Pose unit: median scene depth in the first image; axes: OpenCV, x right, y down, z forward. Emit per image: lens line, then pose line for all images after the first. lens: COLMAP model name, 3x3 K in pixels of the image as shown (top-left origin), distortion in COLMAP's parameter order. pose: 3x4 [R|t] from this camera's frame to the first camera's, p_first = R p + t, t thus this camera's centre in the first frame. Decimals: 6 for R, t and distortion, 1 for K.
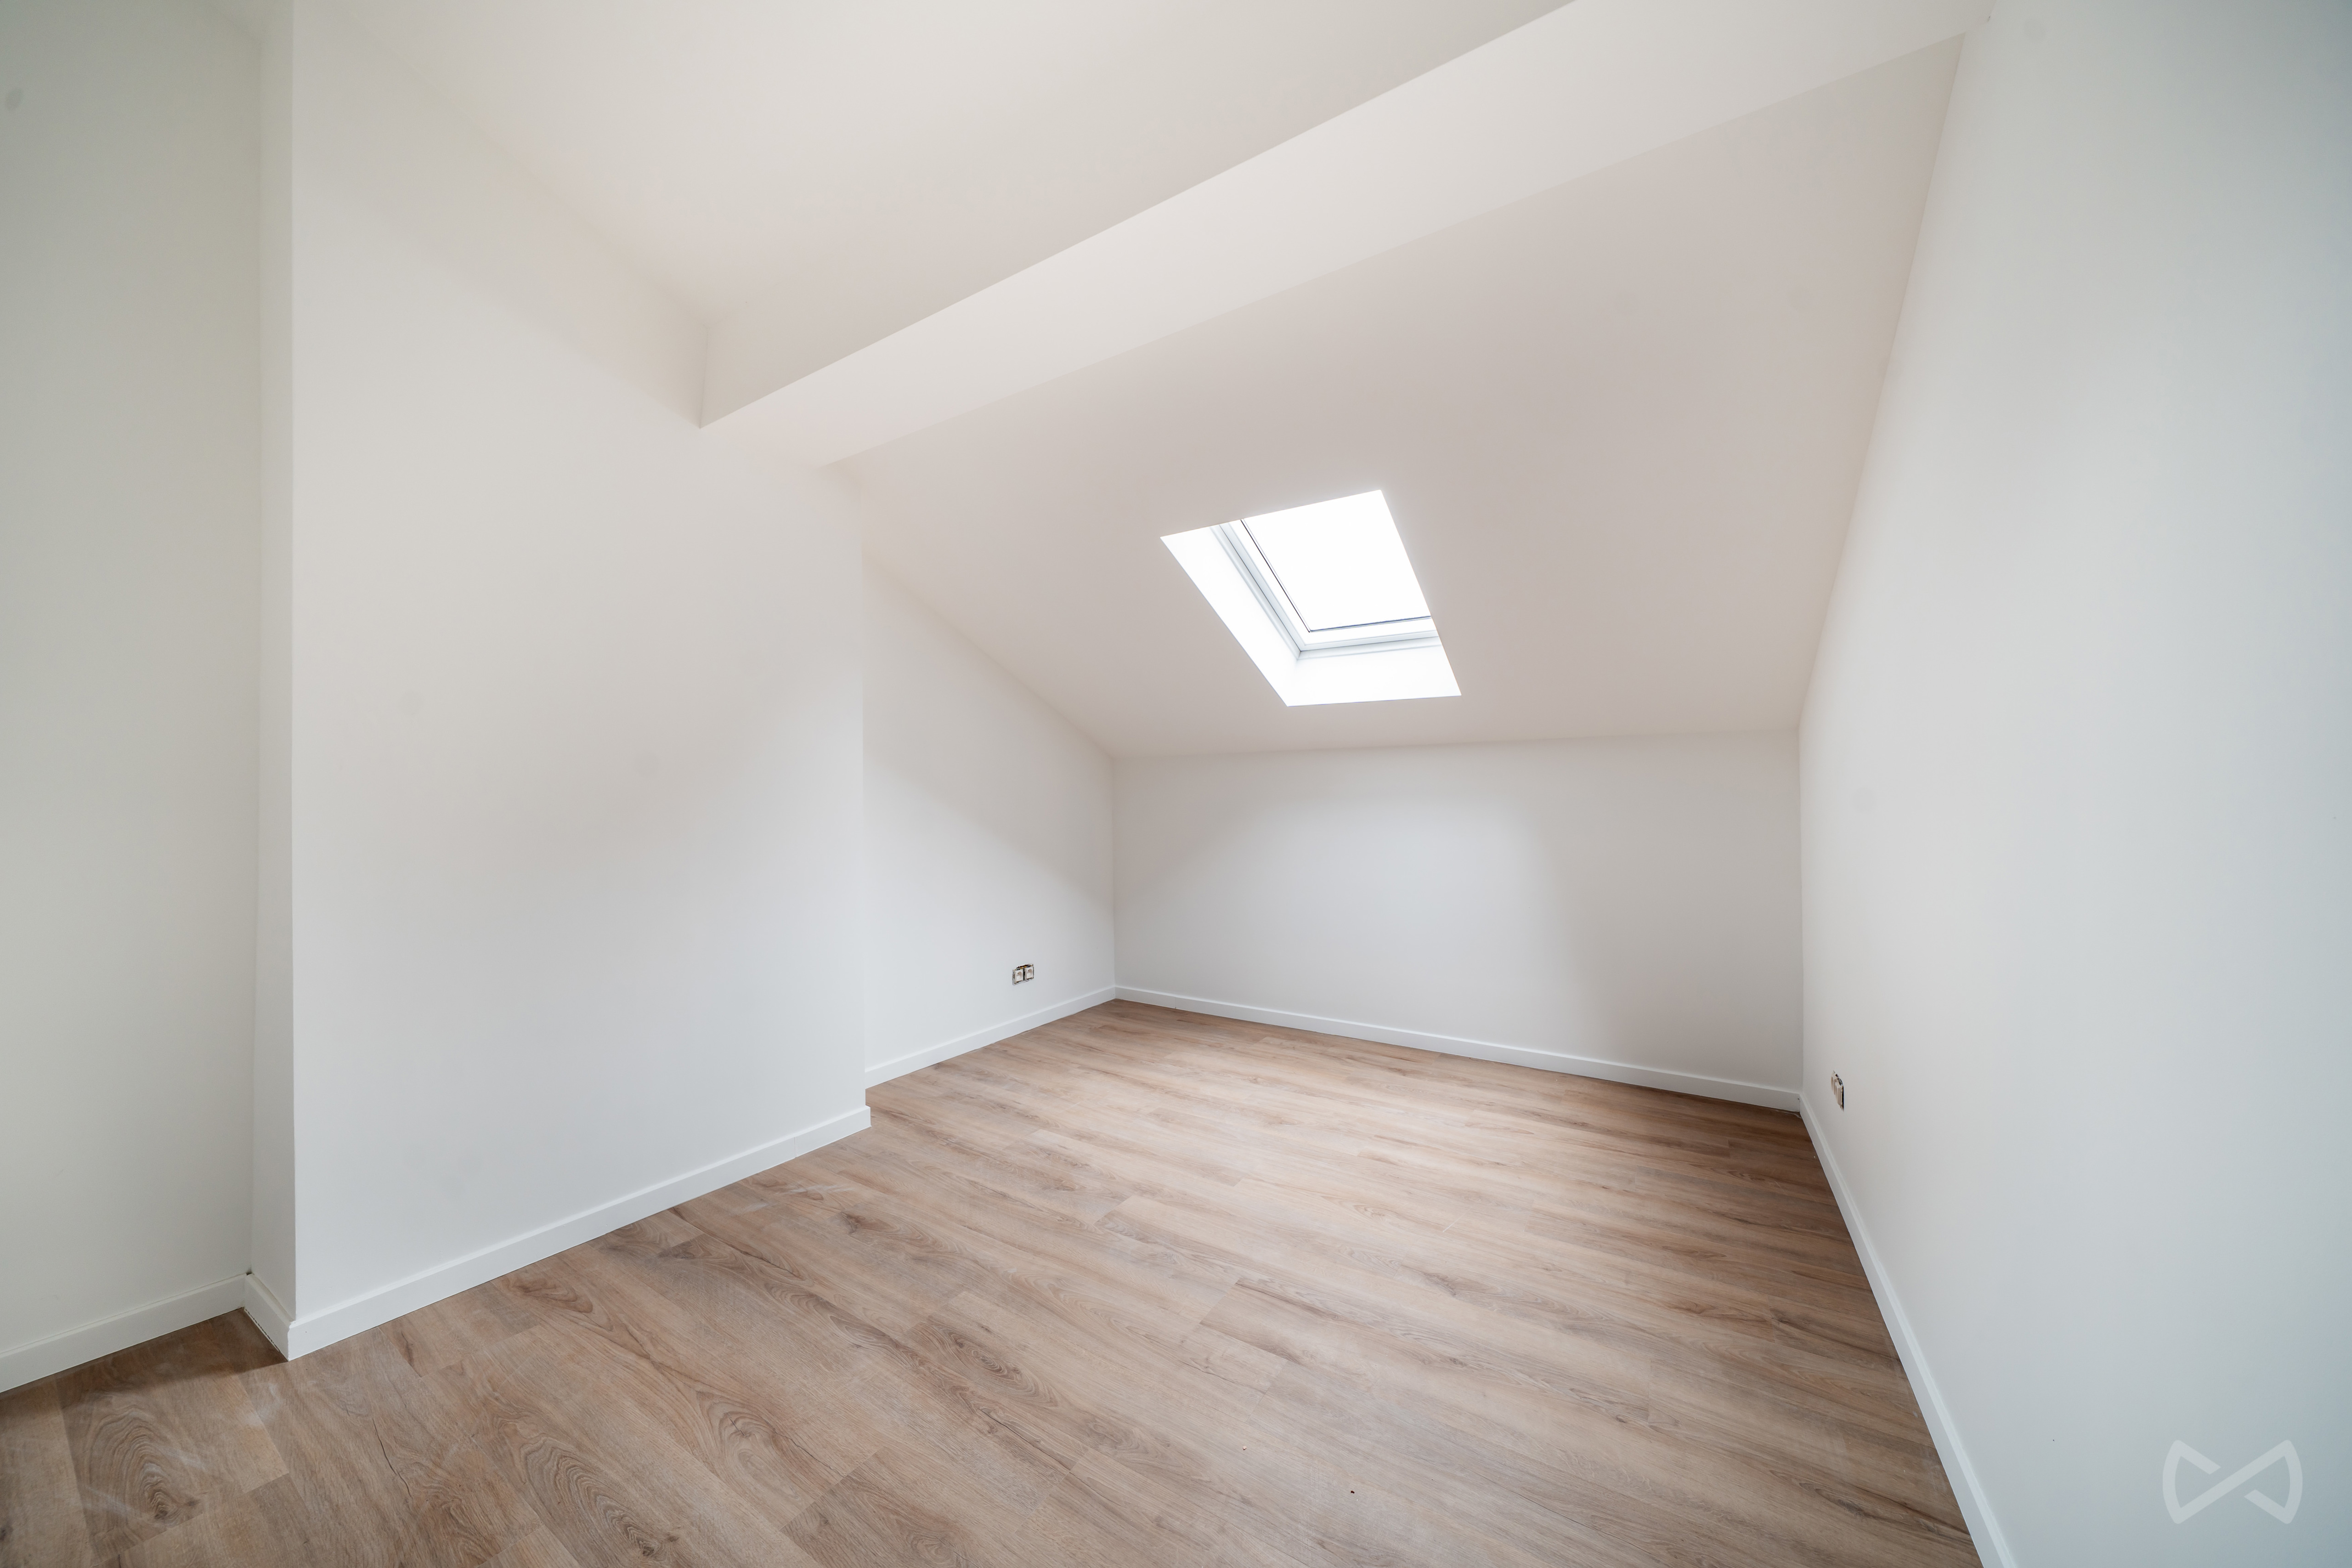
lens RADIAL K [[802.9, 0, 1183.6], [0, 802.9, 780.9], [0, 0, 1]] dist [-0.005575, -0.000089]
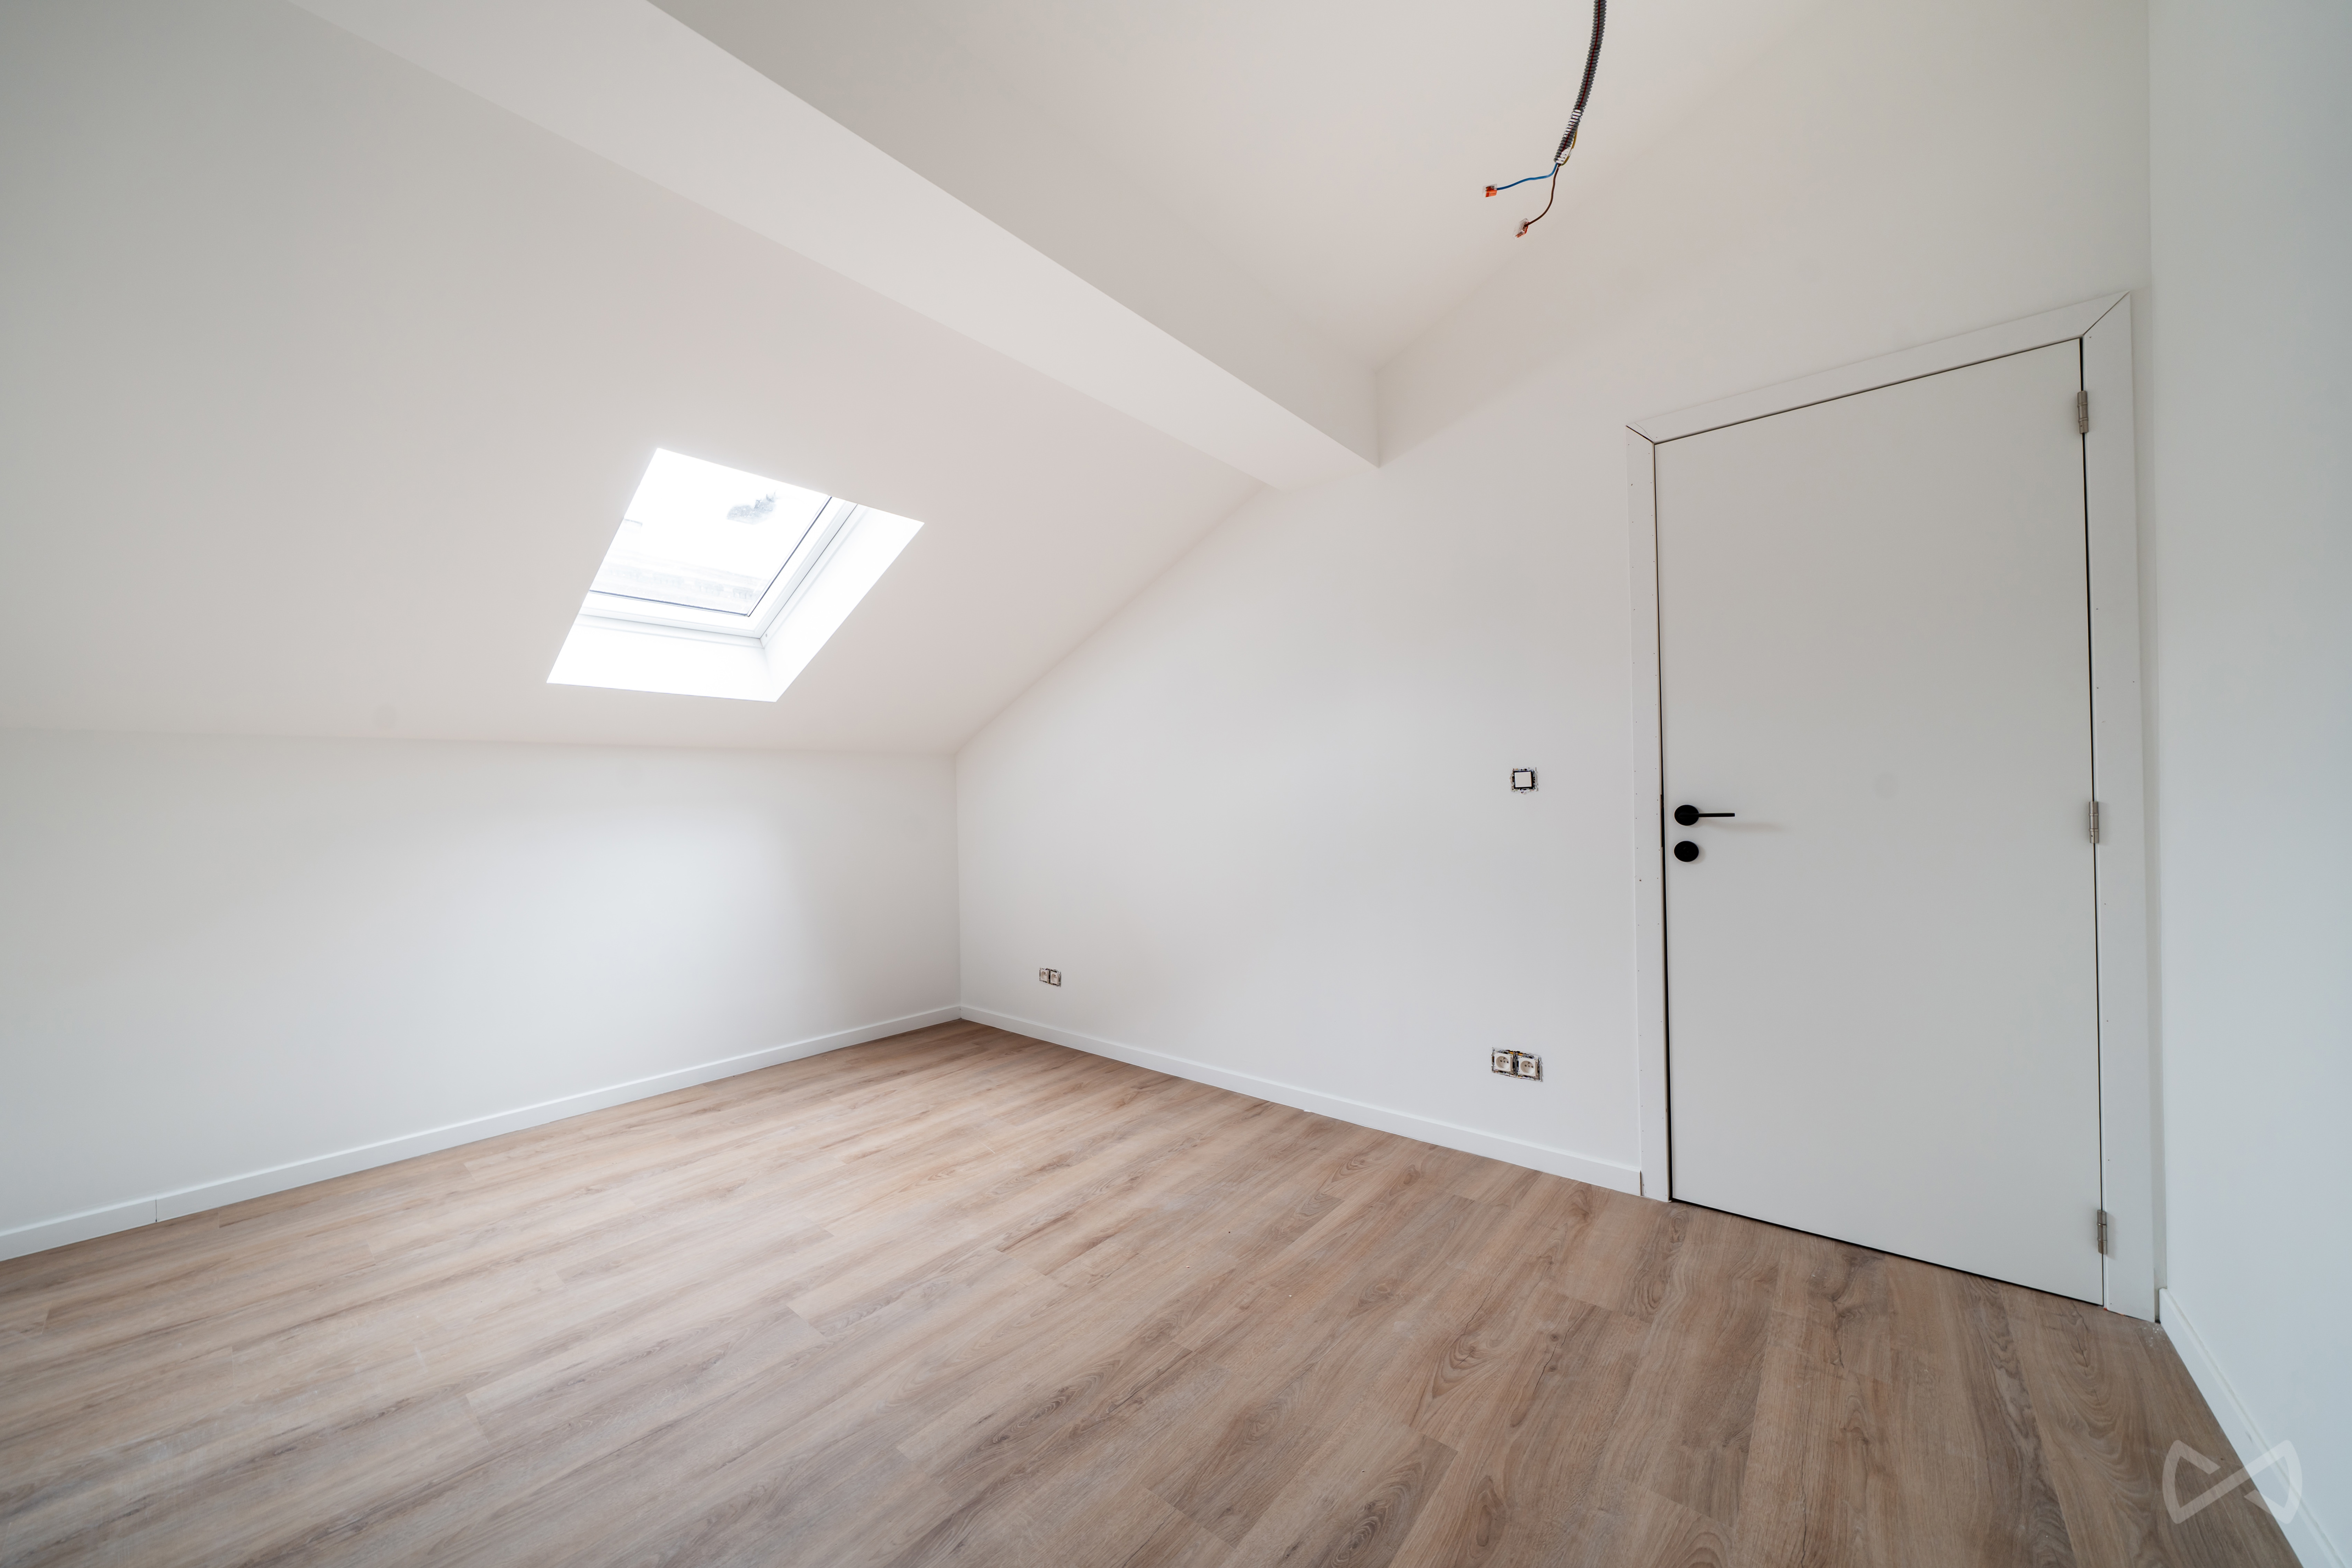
lens RADIAL K [[802.9, 0, 1189.2], [0, 802.9, 791.1], [0, 0, 1]] dist [-0.005575, -0.000089]
pose [[0.134876, 0.006704, 0.990840, -0.781777], [-0.001851, 0.999977, -0.006514, 0.011647], [-0.990861, -0.000955, 0.134885, 0.486572]]
